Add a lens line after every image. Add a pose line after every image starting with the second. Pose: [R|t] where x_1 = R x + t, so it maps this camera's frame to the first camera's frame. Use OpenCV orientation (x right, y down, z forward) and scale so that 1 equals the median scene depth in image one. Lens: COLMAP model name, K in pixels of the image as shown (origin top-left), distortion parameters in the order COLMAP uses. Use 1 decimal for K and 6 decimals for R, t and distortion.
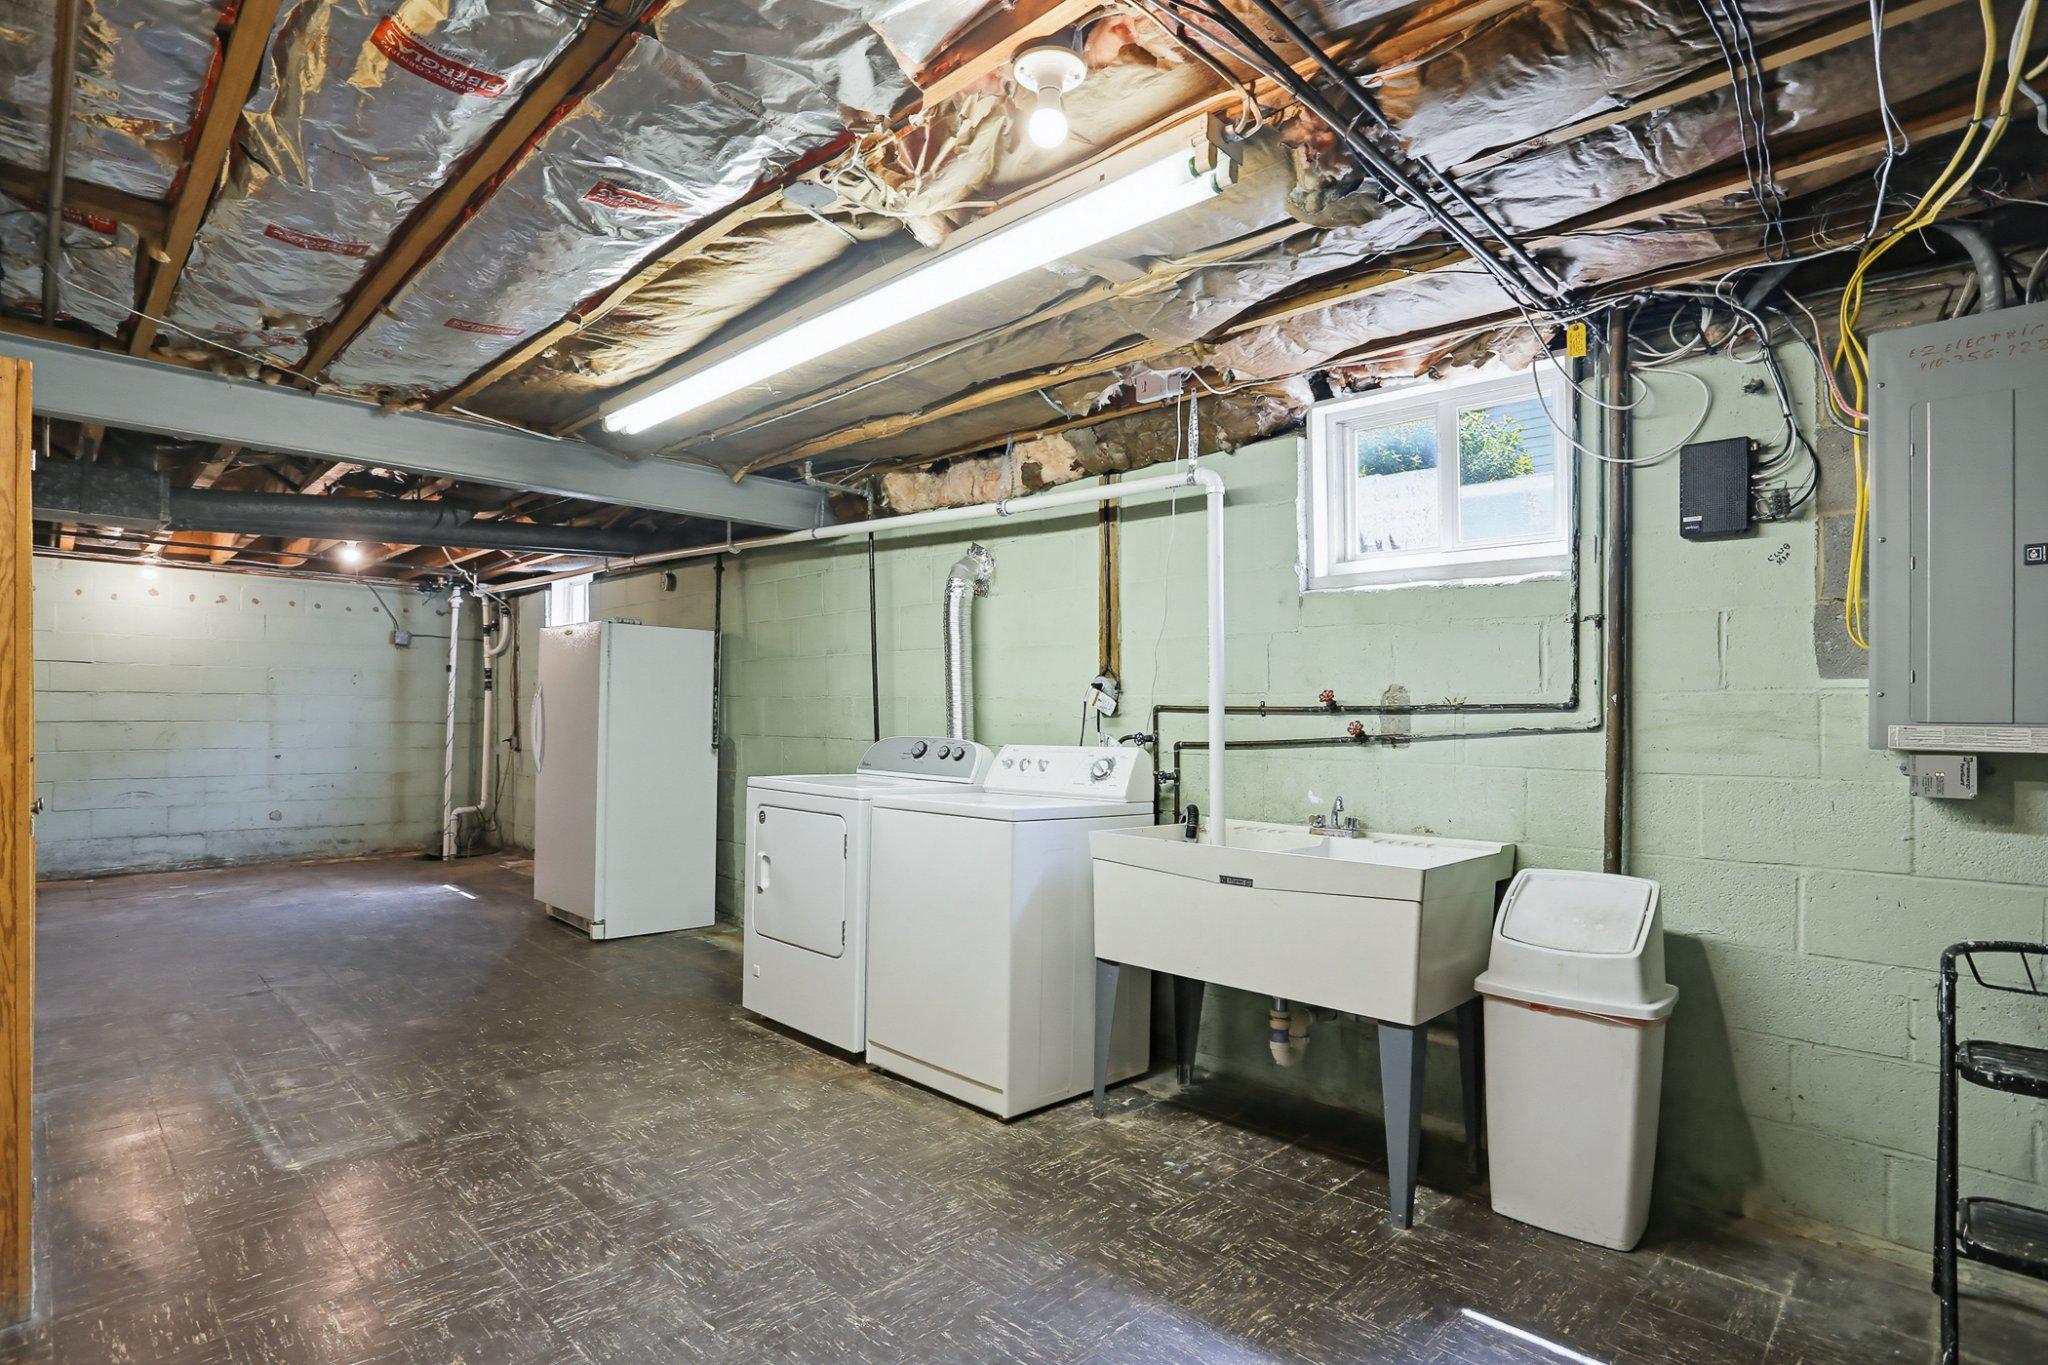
lens RADIAL K [[997.1, 0, 1027.8], [0, 997.1, 699.3], [0, 0, 1]] dist [-0.029252, 0.001227]
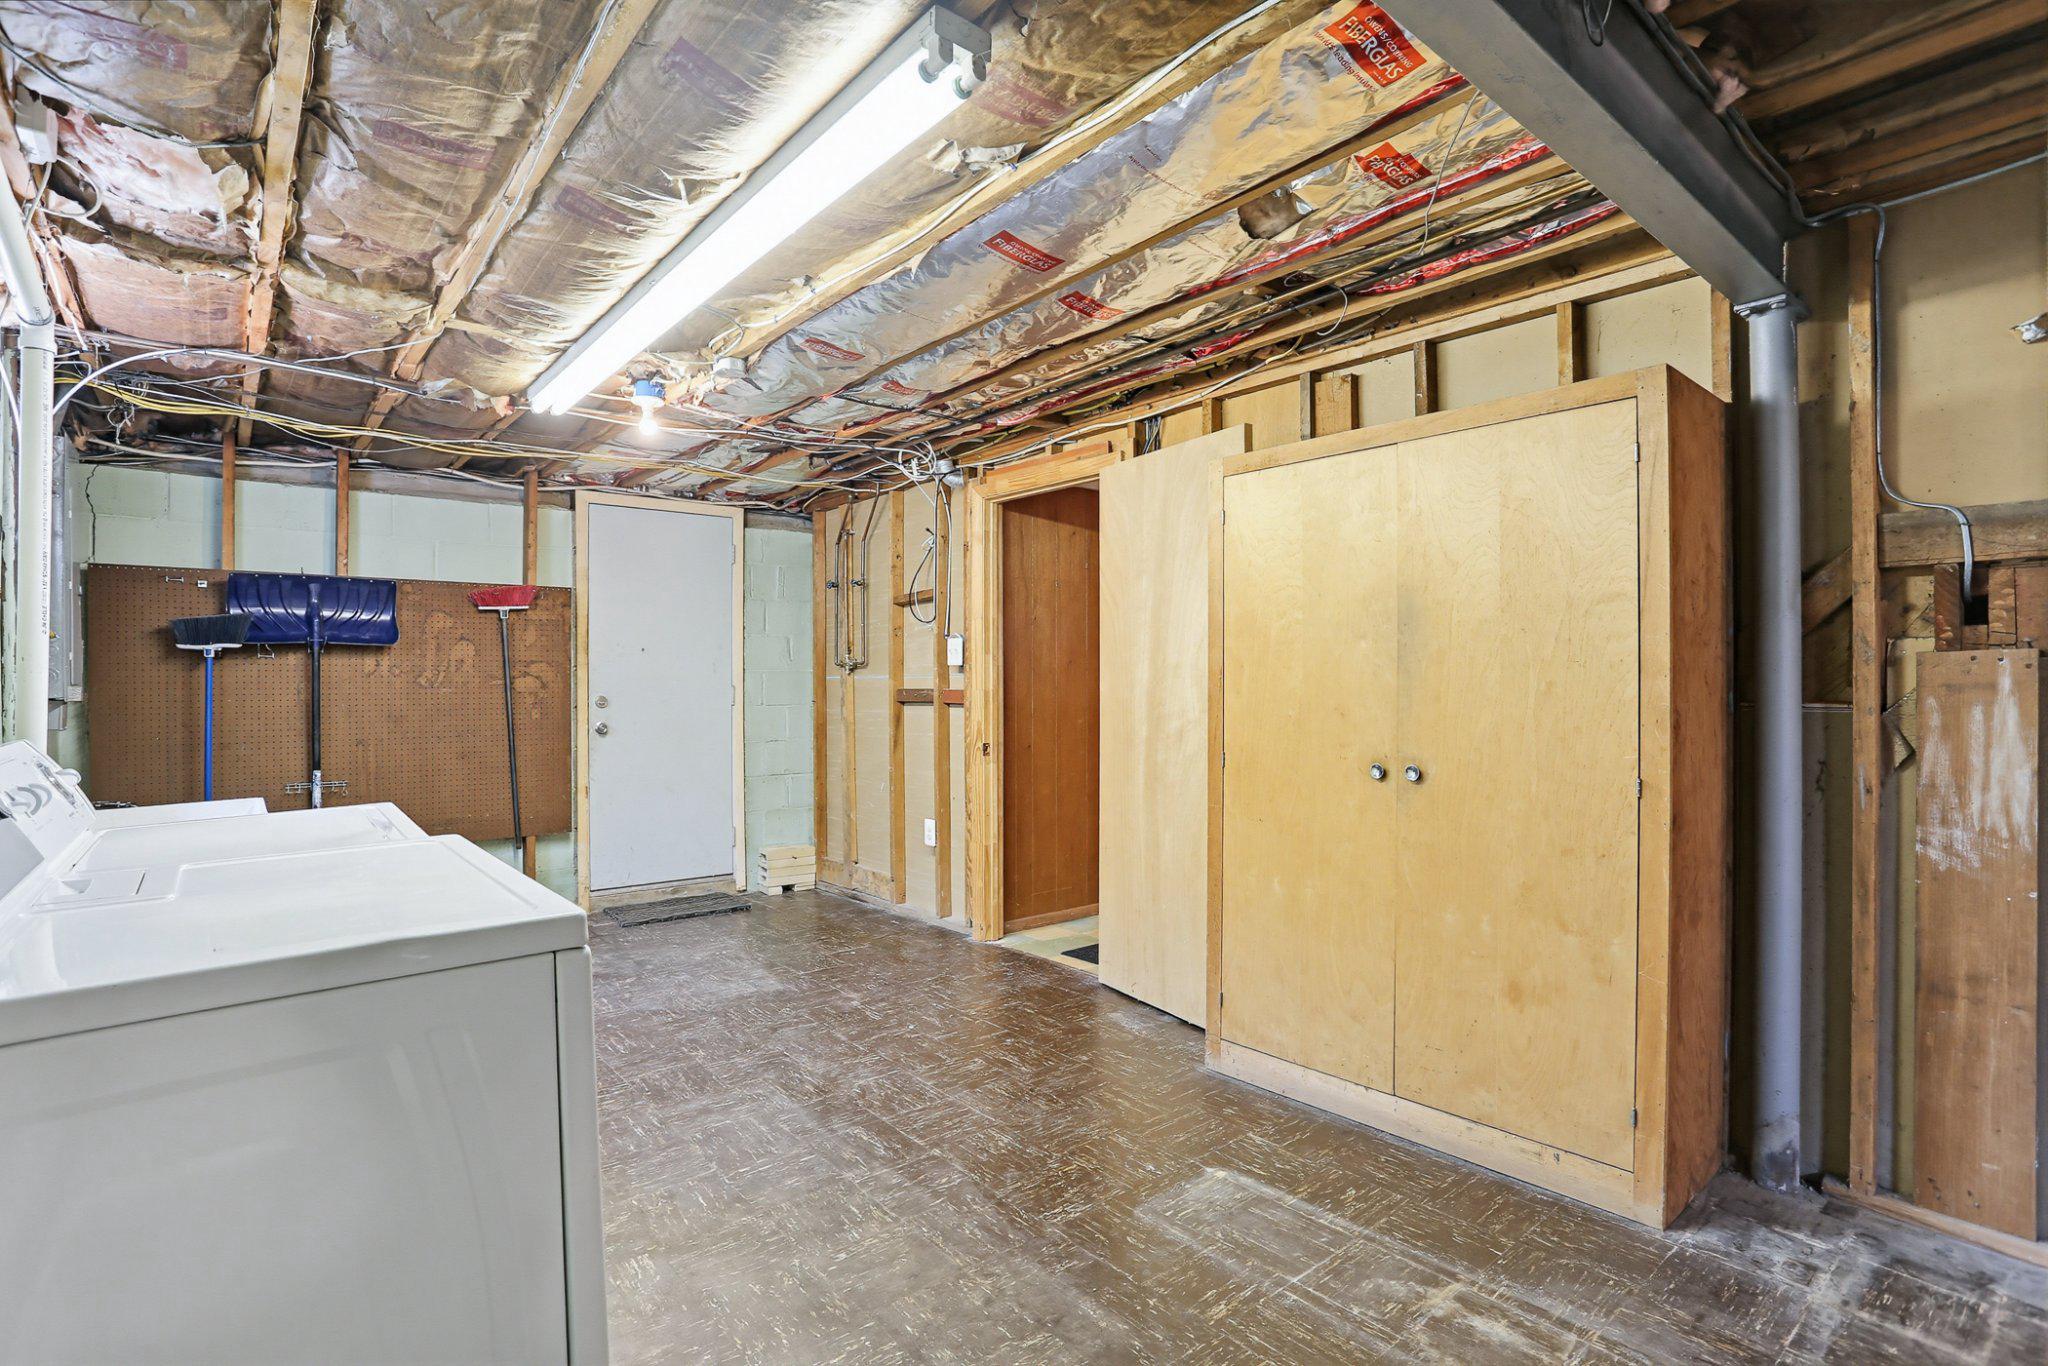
lens RADIAL K [[997.1, 0, 1022.0], [0, 997.1, 688.6], [0, 0, 1]] dist [-0.029252, 0.001227]
pose [[-0.994562, -0.003105, 0.104102, -0.579035], [-0.004152, 0.999943, -0.009845, 0.025324], [-0.104065, -0.010224, -0.994518, 1.708496]]
